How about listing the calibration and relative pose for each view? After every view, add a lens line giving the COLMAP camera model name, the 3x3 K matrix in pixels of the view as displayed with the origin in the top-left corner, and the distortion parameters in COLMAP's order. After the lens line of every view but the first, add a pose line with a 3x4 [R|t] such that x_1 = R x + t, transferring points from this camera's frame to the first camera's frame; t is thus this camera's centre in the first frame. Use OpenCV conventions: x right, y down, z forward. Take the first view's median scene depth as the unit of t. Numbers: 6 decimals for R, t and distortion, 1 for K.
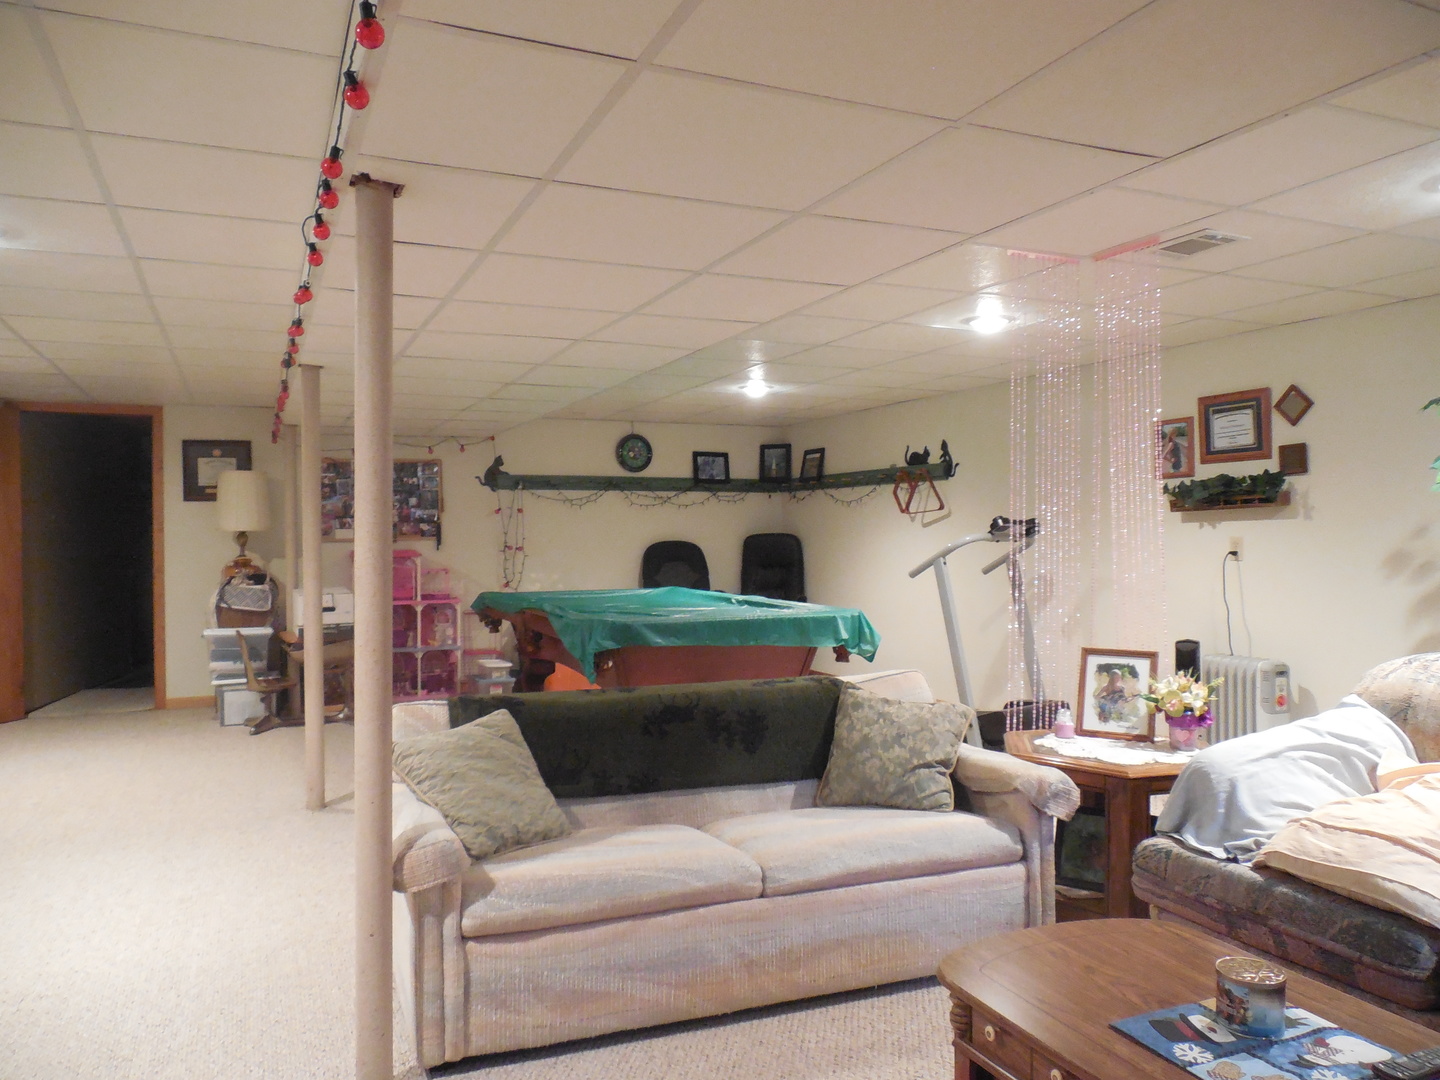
lens RADIAL K [[1081.6, 0, 717.1], [0, 1081.6, 533.1], [0, 0, 1]] dist [-0.029010, 0.008207]
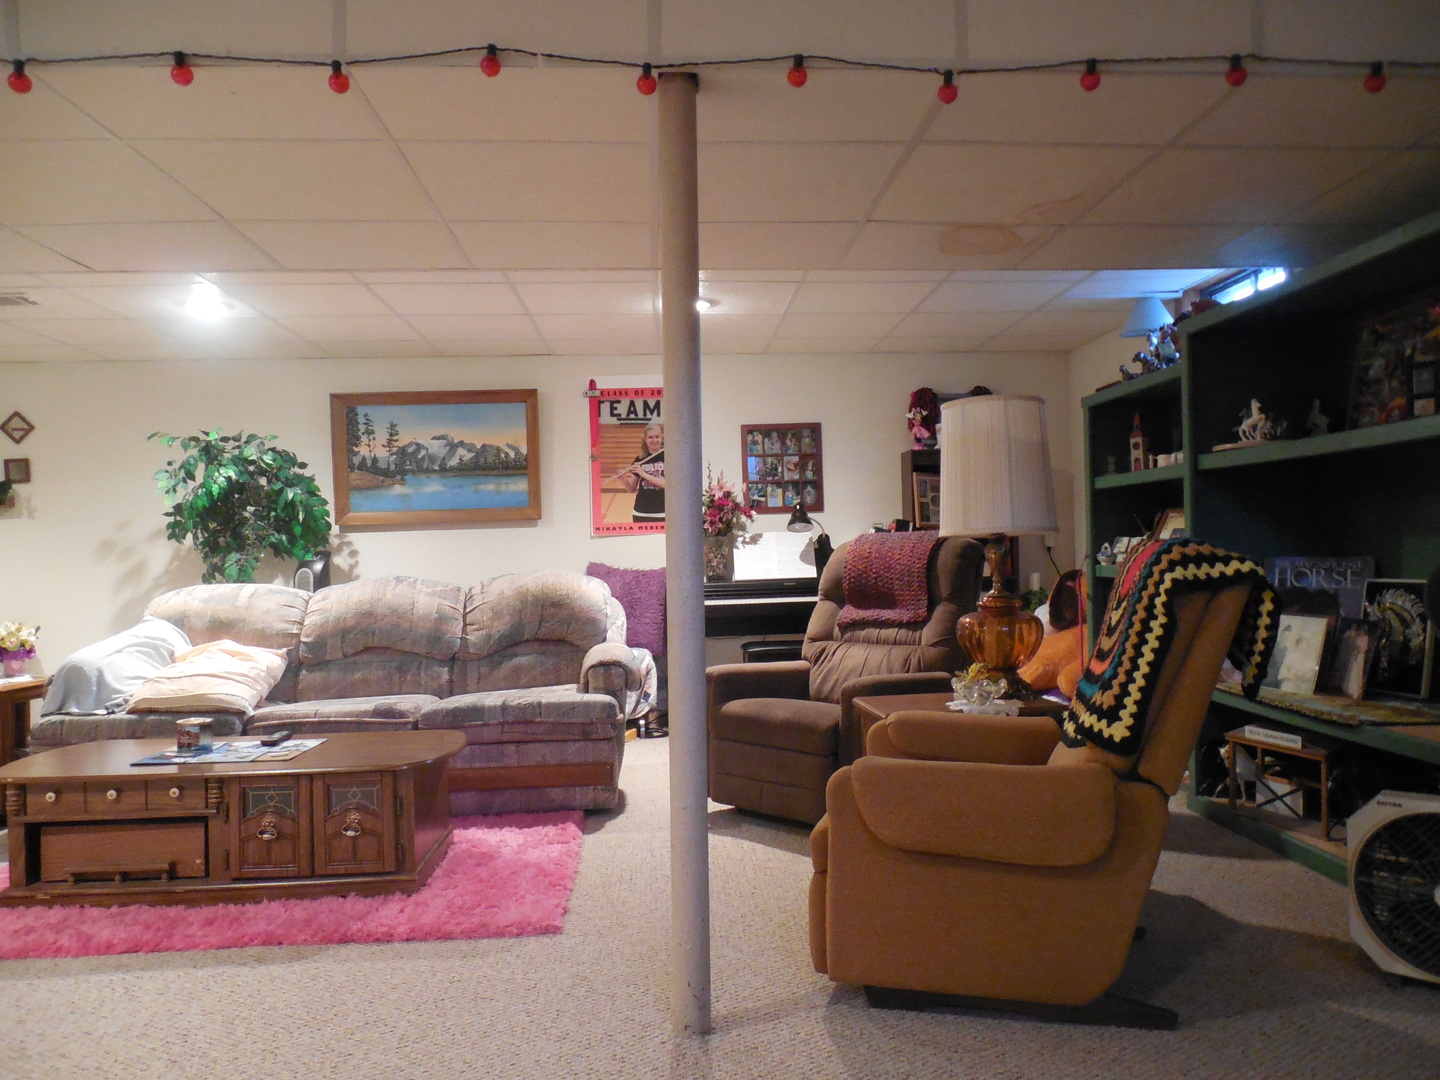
lens RADIAL K [[1081.6, 0, 718.6], [0, 1081.6, 539.9], [0, 0, 1]] dist [-0.029010, 0.008207]
pose [[0.348419, 0.002262, 0.937336, -0.640809], [0.022816, 0.999680, -0.010893, 0.081634], [-0.937061, 0.025182, 0.348256, -0.367186]]
